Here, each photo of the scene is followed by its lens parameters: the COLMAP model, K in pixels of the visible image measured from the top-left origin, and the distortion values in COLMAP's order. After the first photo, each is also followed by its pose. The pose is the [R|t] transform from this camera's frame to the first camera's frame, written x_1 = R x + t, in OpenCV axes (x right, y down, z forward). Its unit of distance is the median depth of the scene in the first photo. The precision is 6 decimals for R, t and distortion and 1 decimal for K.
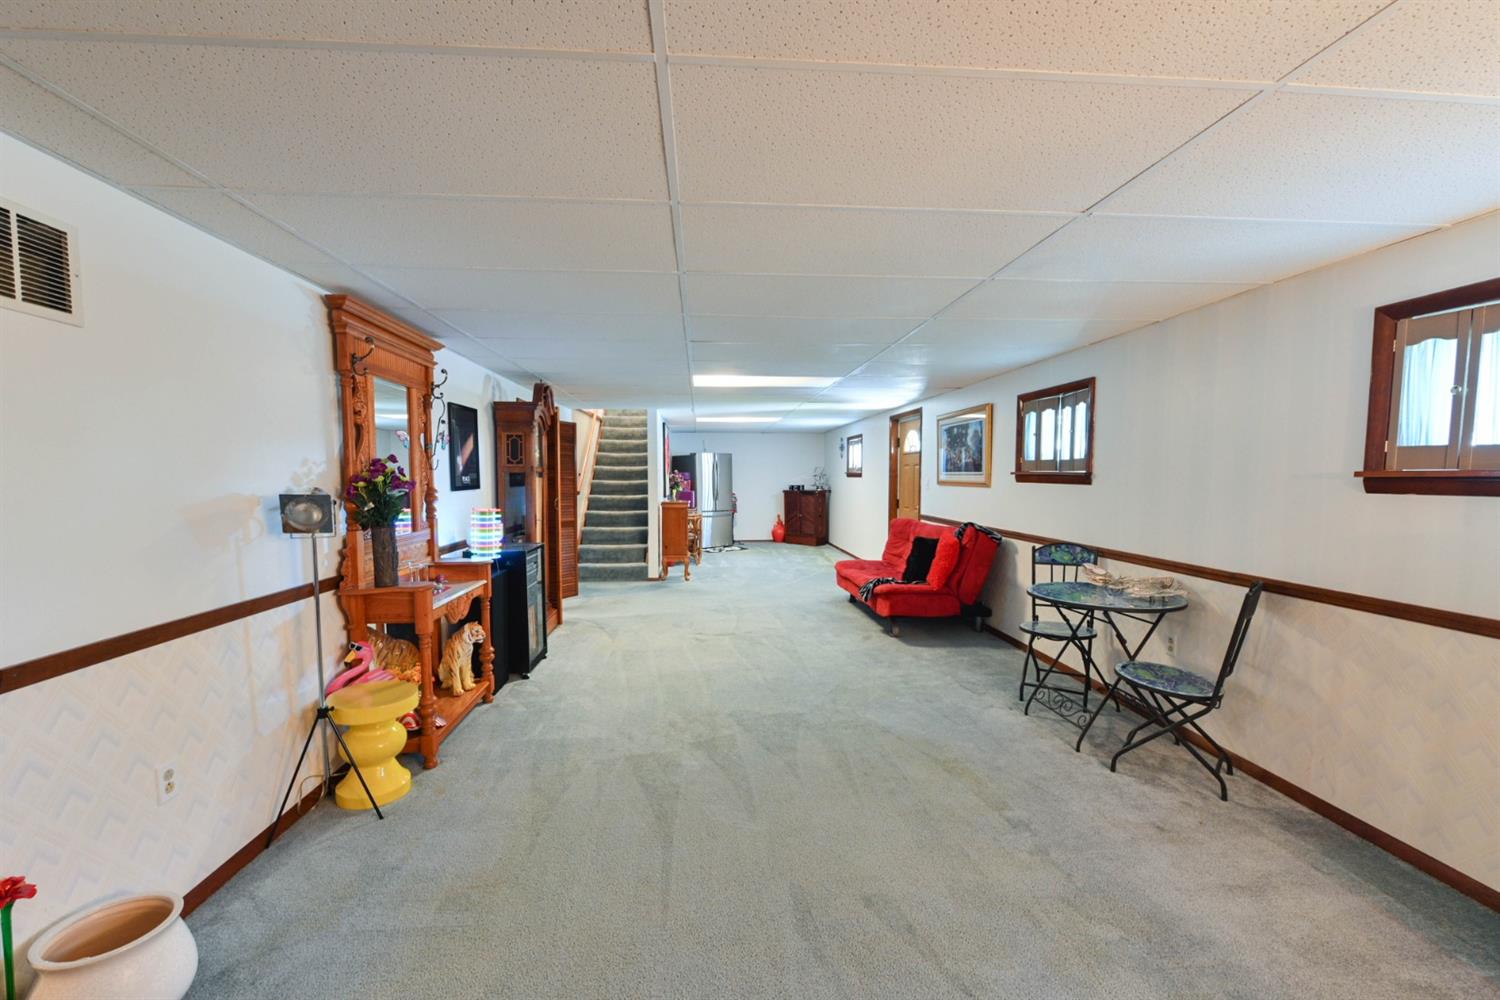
lens RADIAL K [[612.7, 0, 743.9], [0, 612.7, 513.0], [0, 0, 1]] dist [-0.006458, -0.000668]
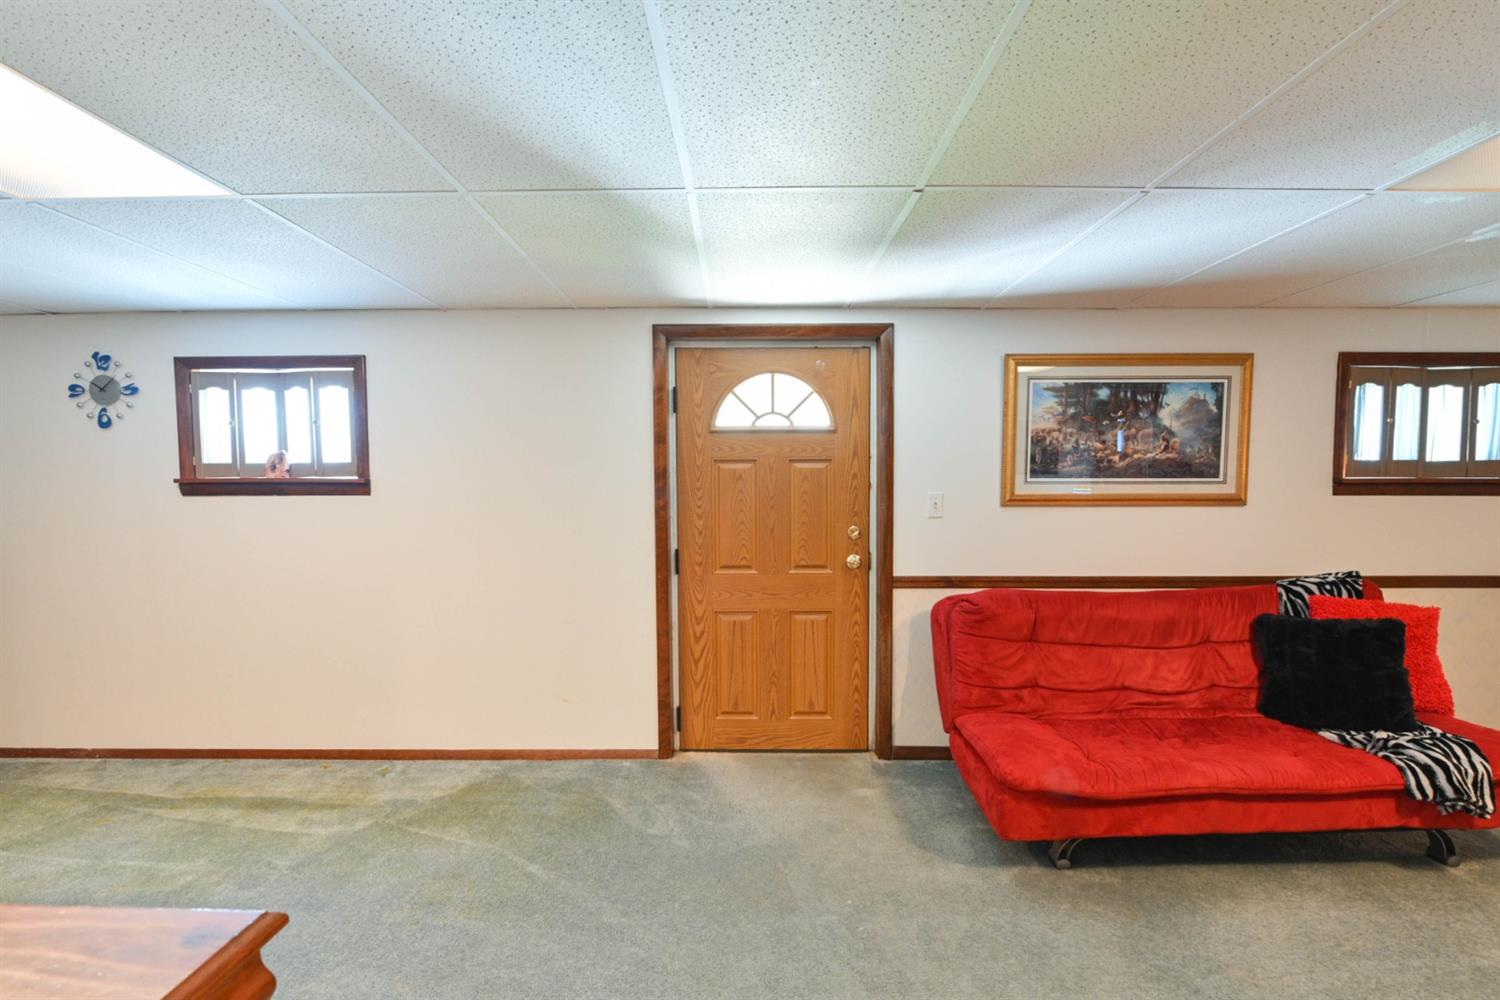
lens RADIAL K [[512.6, 0, 750.0], [0, 512.6, 500.0], [0, 0, 1]] dist [-0.000932, -0.000088]
pose [[0.086257, -0.041062, 0.995426, -0.091863], [0.066082, 0.997186, 0.035409, -0.086848], [-0.994079, 0.062725, 0.088727, 1.302708]]
